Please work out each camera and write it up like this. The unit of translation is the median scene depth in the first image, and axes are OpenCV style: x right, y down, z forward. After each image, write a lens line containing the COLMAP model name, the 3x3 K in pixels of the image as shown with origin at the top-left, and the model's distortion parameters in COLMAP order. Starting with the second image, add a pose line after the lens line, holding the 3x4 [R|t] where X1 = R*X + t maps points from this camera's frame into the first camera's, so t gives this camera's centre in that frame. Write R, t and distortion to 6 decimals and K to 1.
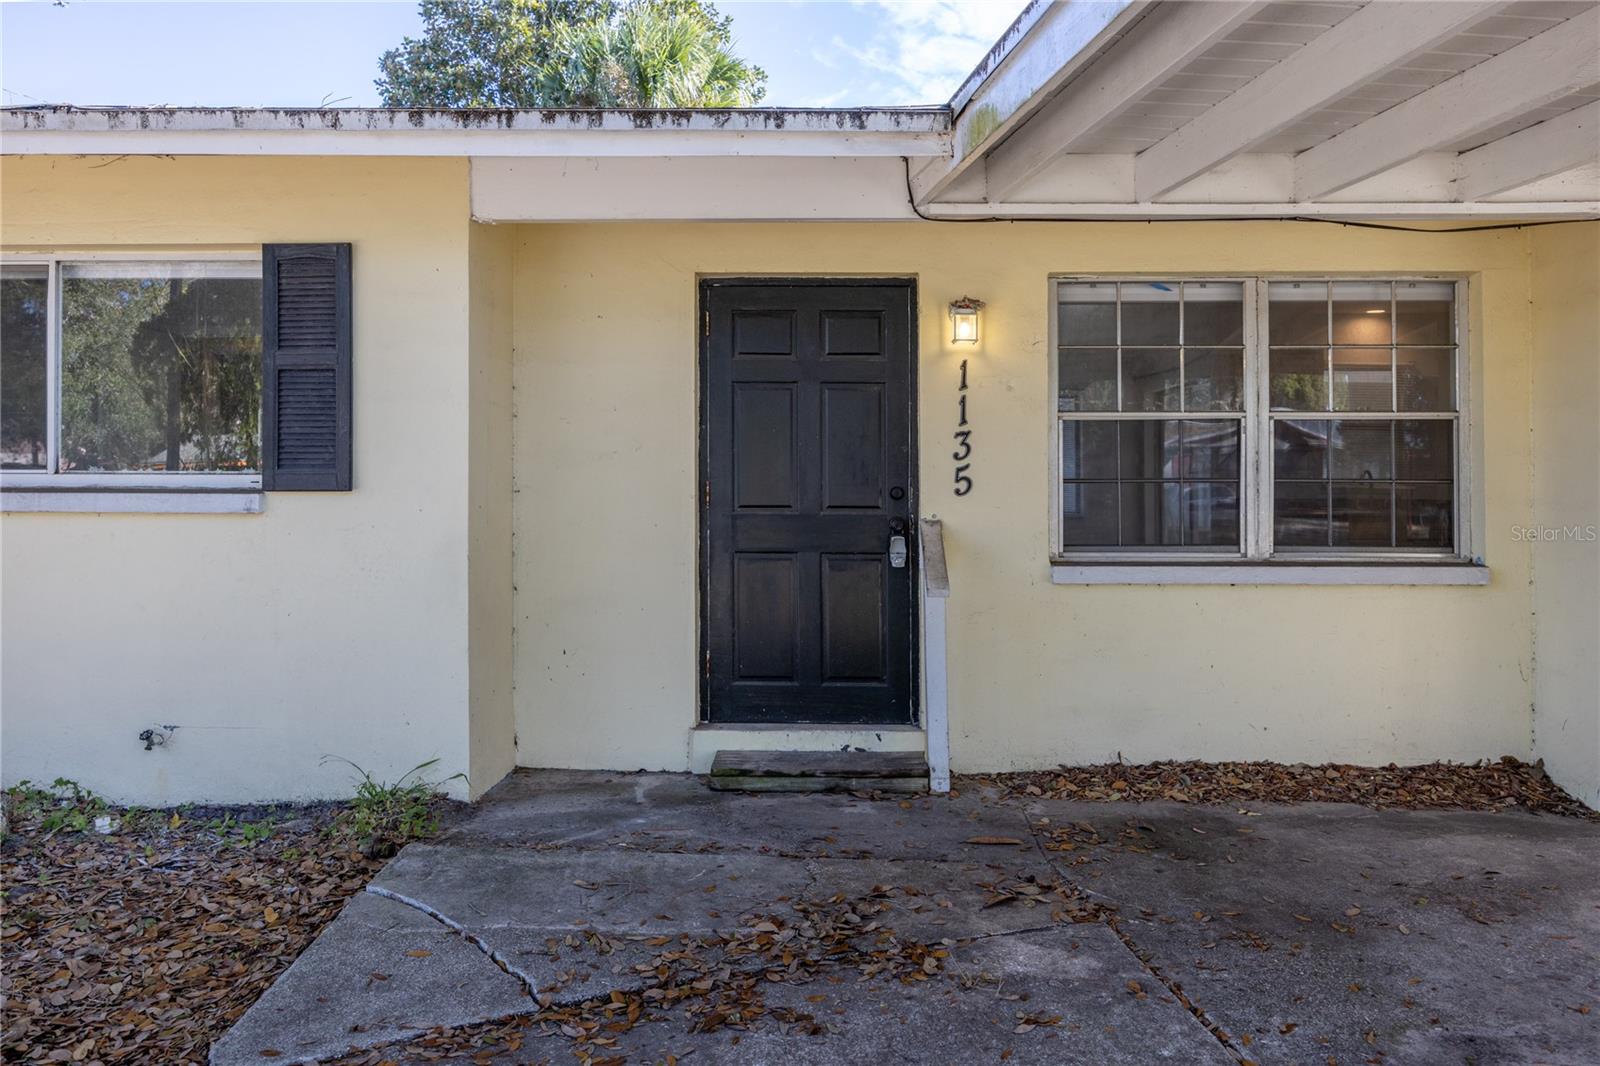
lens RADIAL K [[1194.1, 0, 800.0], [0, 1194.1, 467.9], [0, 0, 1]] dist [-0.002198, -0.001467]
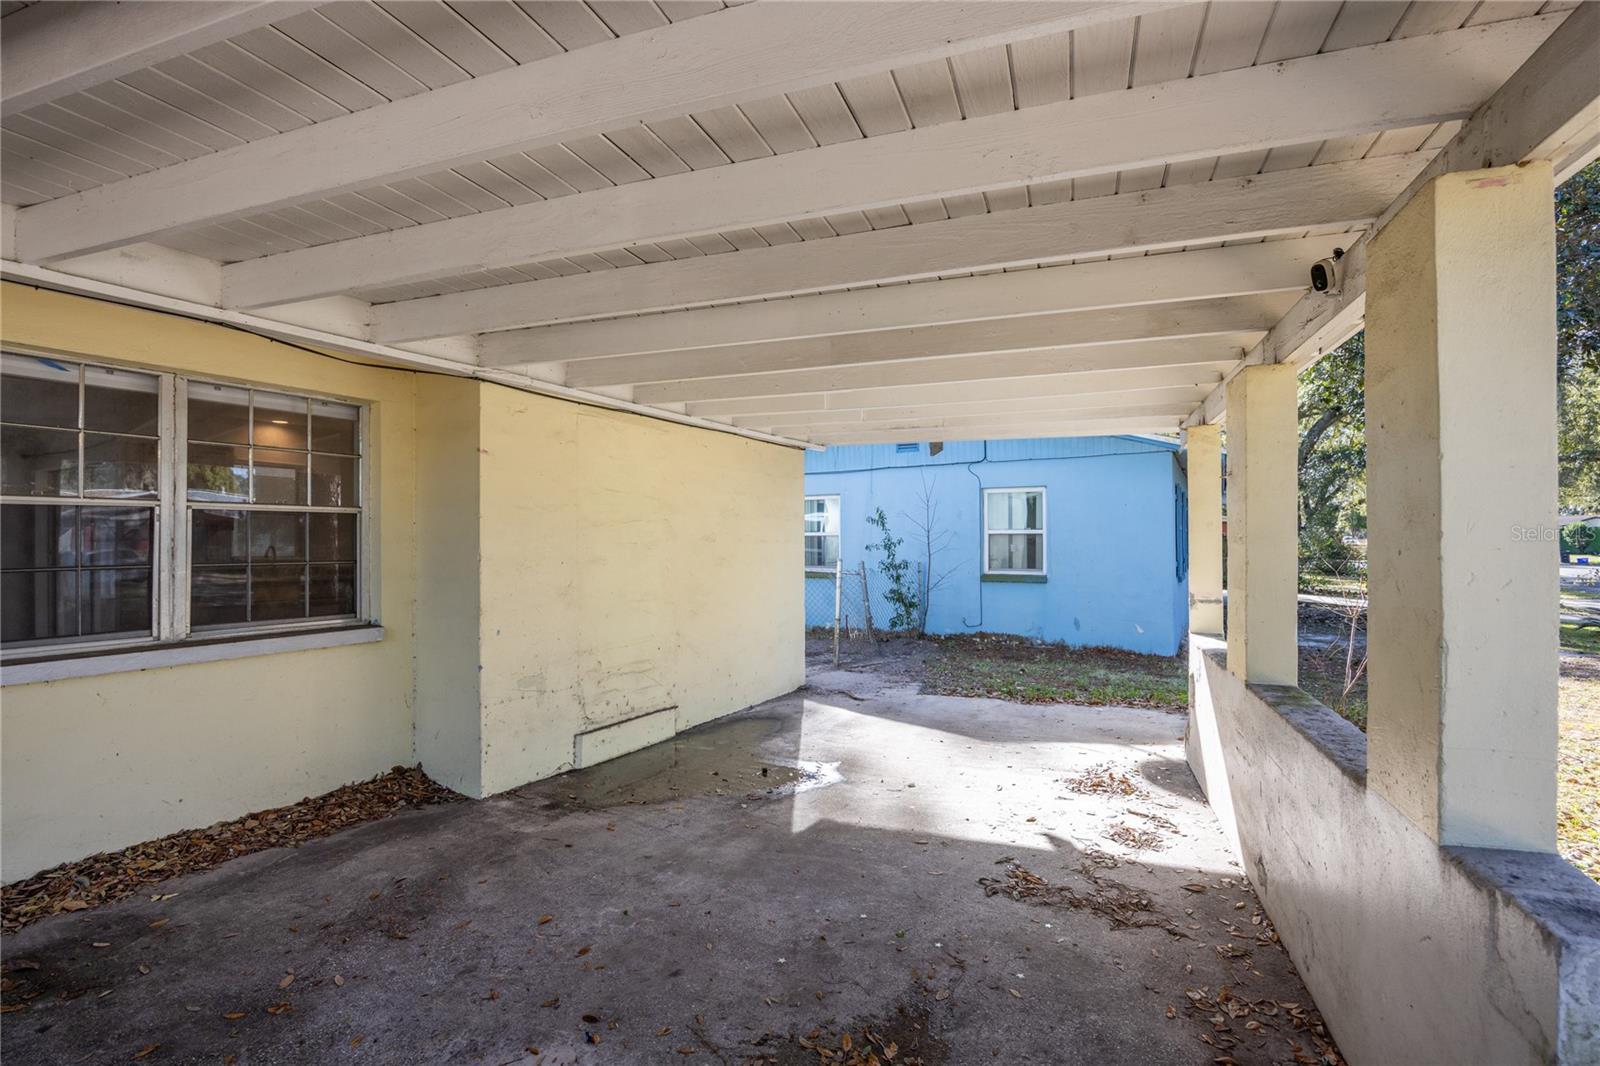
lens RADIAL K [[751.1, 0, 802.9], [0, 751.1, 531.0], [0, 0, 1]] dist [-0.011643, 0.000196]
pose [[0.471496, 0.007736, 0.881834, 0.066074], [-0.006421, 0.999965, -0.005339, -0.020946], [-0.881845, -0.003145, 0.471530, 0.202322]]
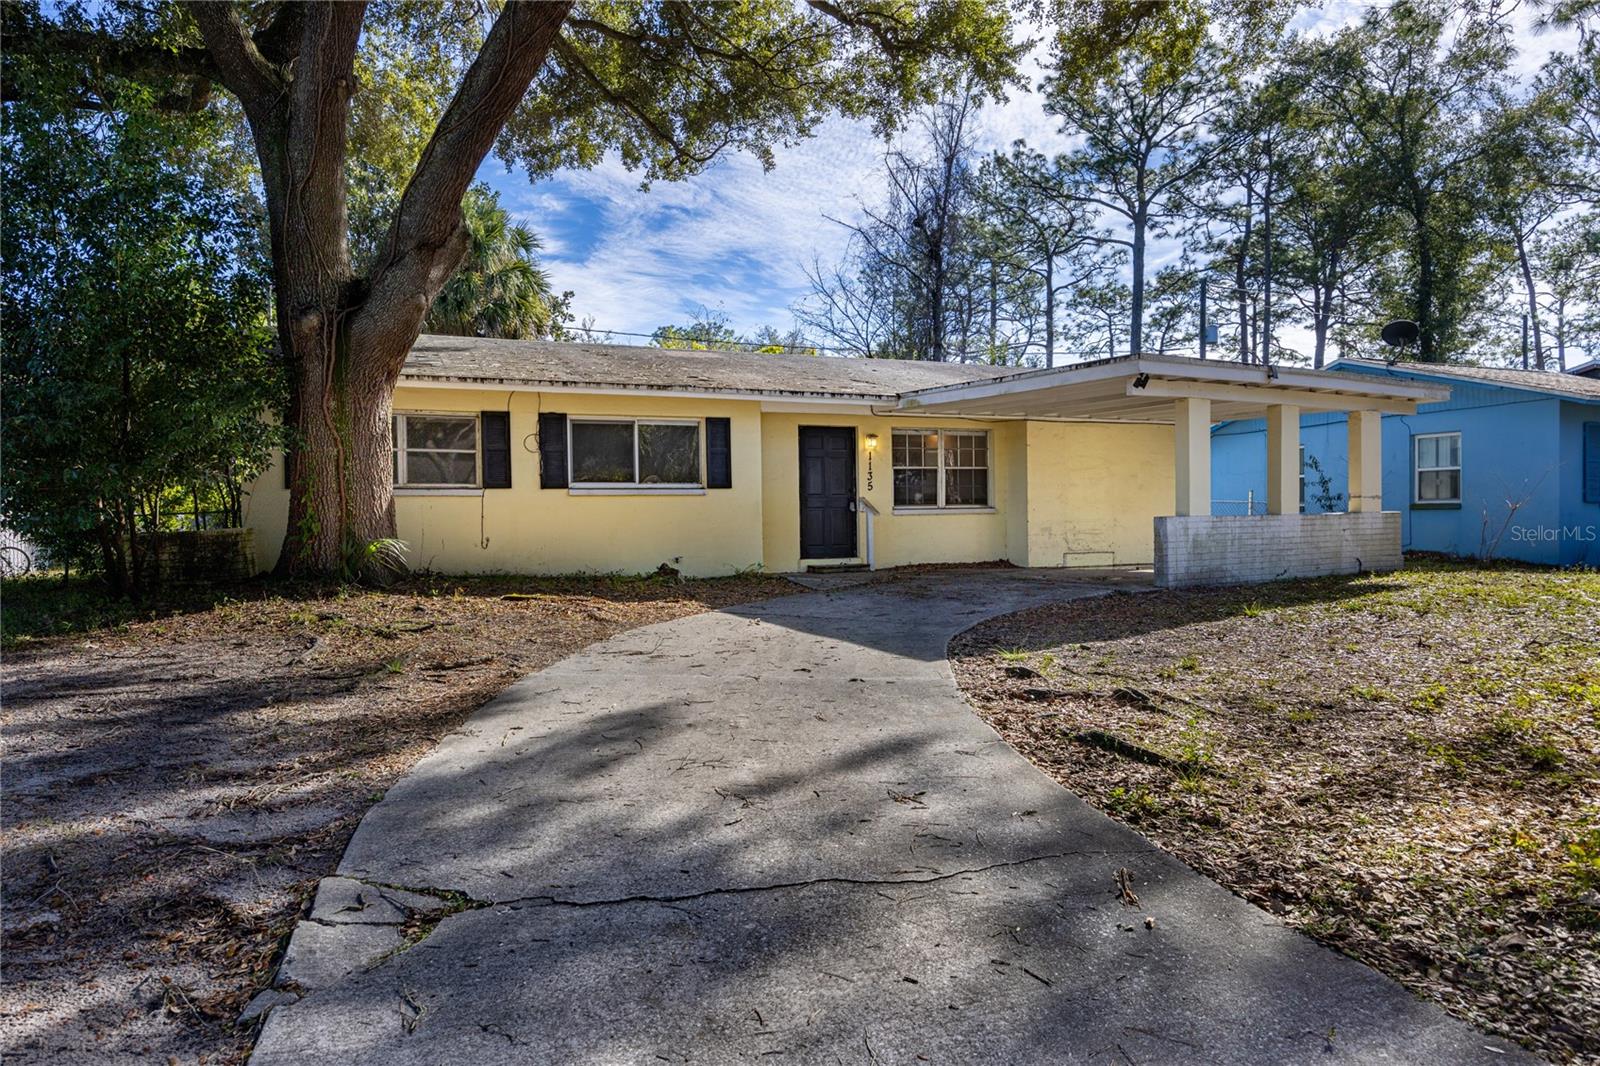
lens RADIAL K [[1024.2, 0, 800.0], [0, 1024.2, 533.0], [0, 0, 1]] dist [0.003824, 0.001001]
pose [[0.912430, -0.021946, 0.408644, -1.300867], [0.011639, 0.999549, 0.027691, 0.063699], [-0.409067, -0.020510, 0.912274, -1.684216]]
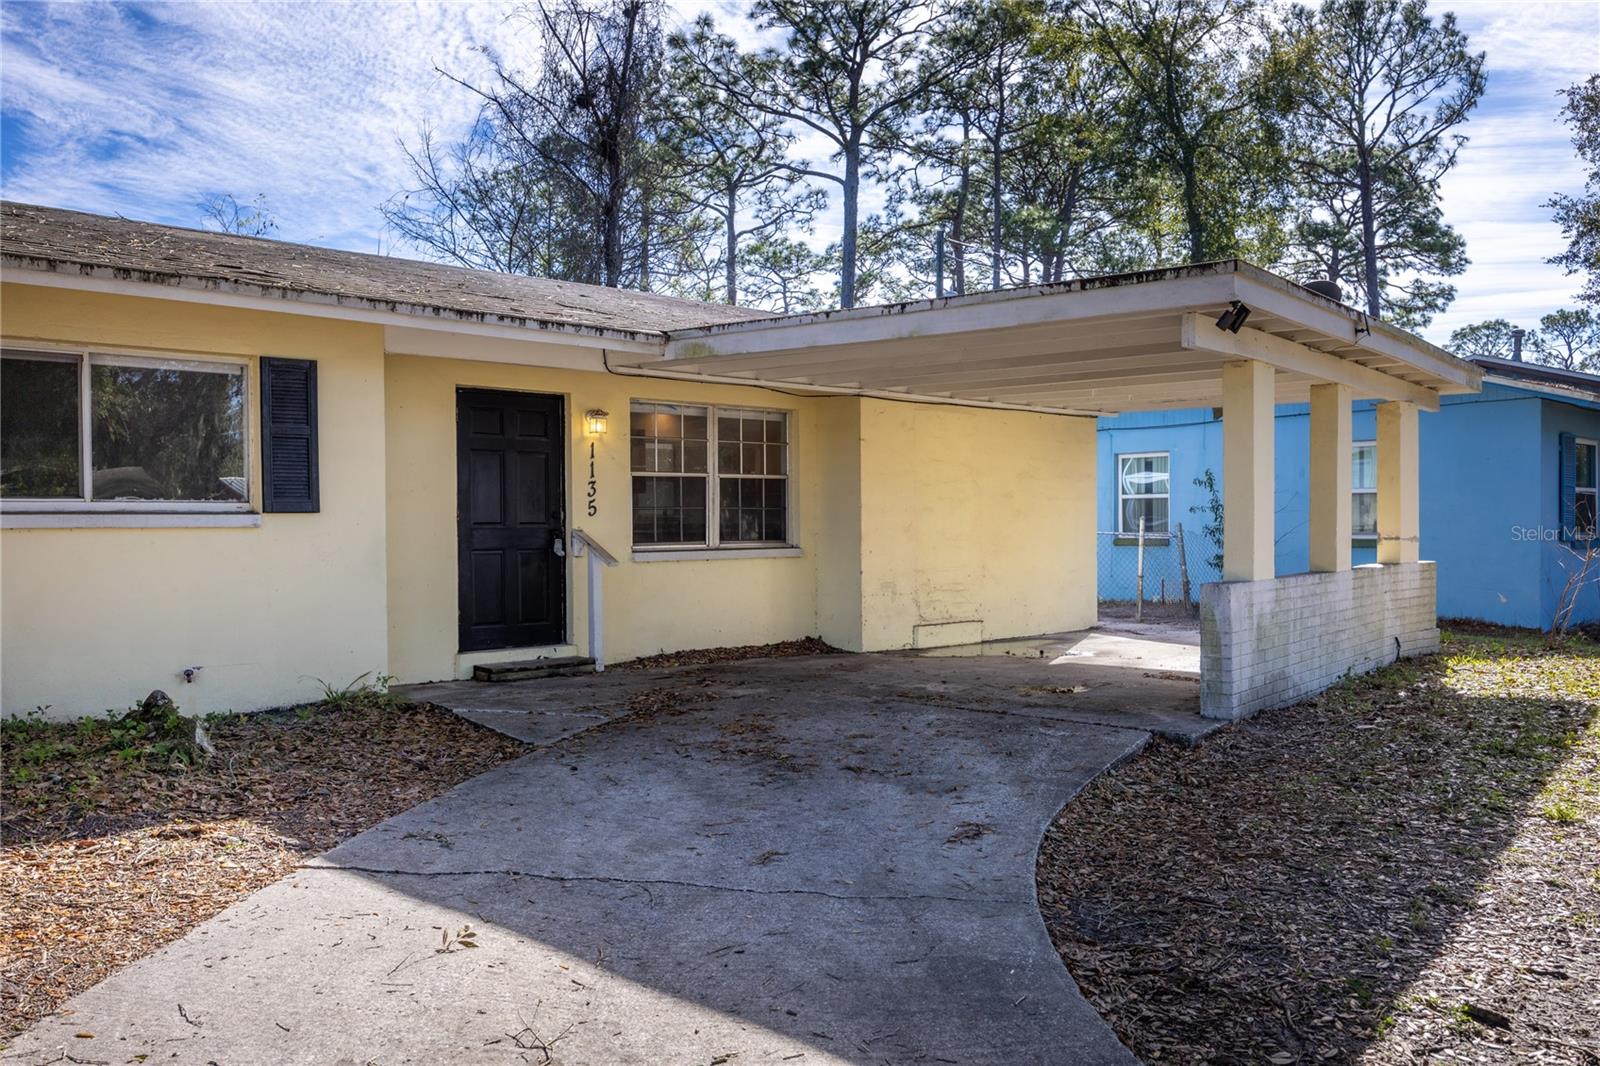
lens RADIAL K [[1268.8, 0, 800.0], [0, 1268.8, 533.0], [0, 0, 1]] dist [0.002733, -0.003264]
pose [[0.724805, -0.012242, 0.688846, -0.994427], [-0.000755, 0.999827, 0.018563, 0.013101], [-0.688954, -0.013974, 0.724670, -0.649783]]
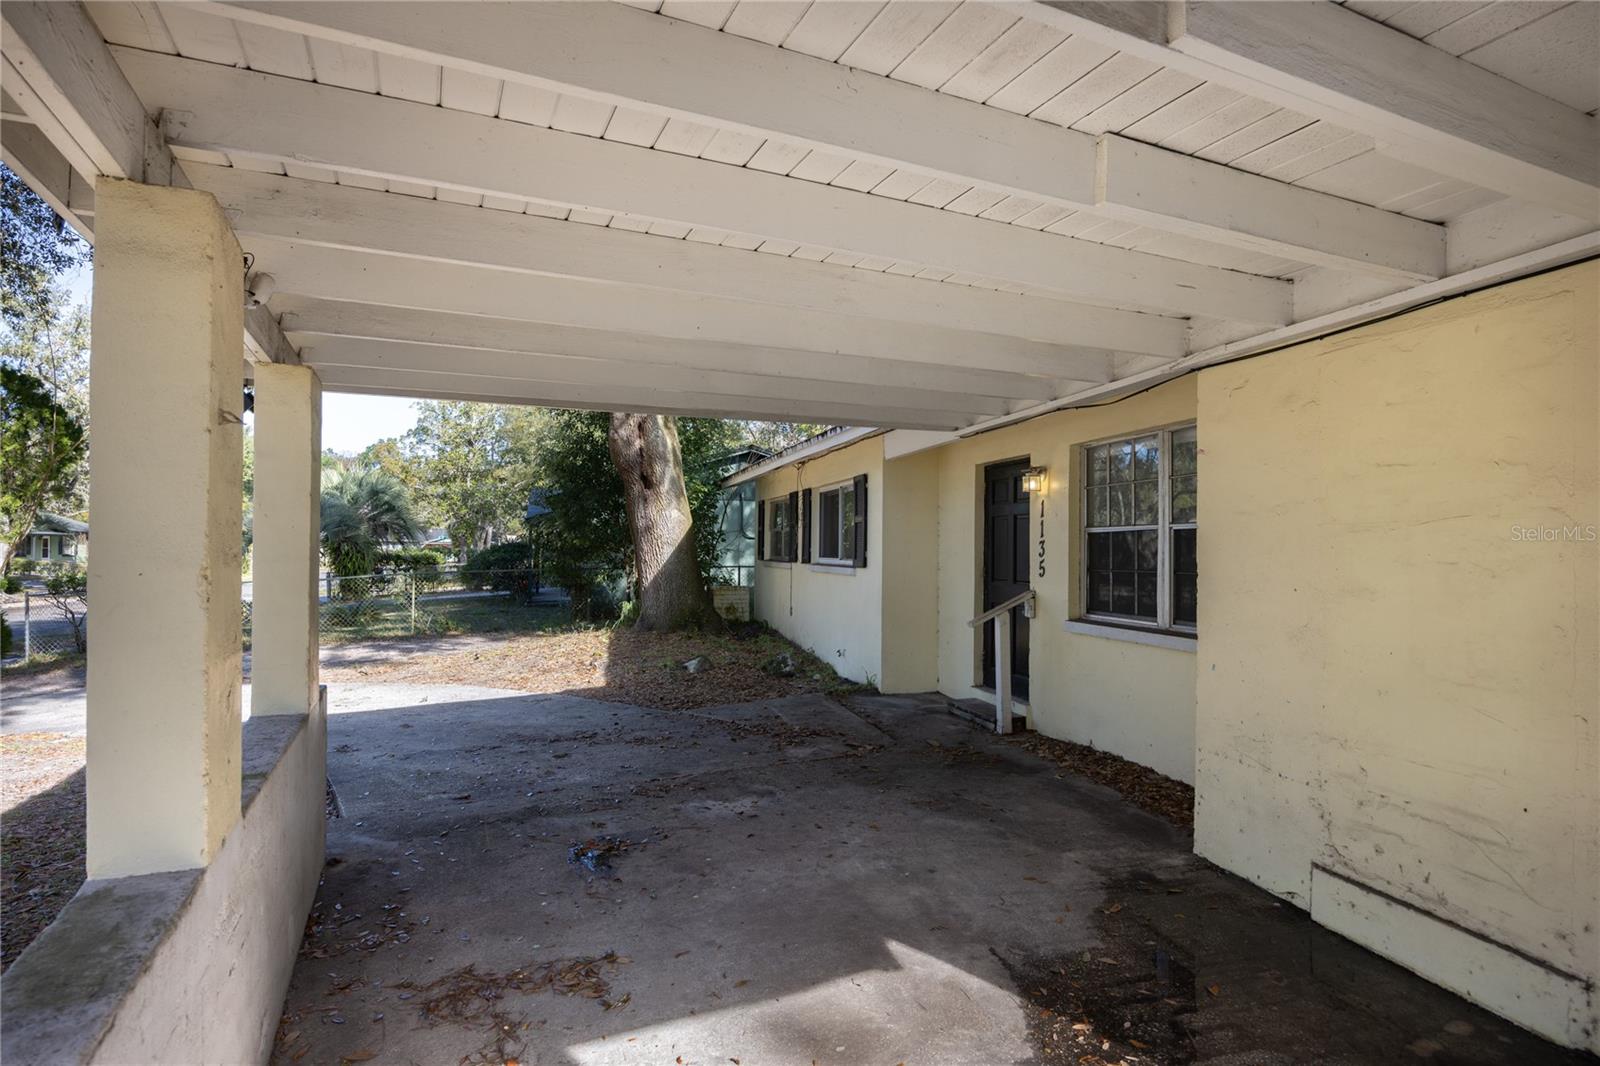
lens RADIAL K [[848.6, 0, 800.0], [0, 848.6, 533.0], [0, 0, 1]] dist [-0.026920, 0.000112]
pose [[0.273180, -0.019553, -0.961764, 1.260269], [0.006026, 0.999809, -0.018615, -0.021169], [0.961944, -0.000710, 0.273246, 0.316932]]
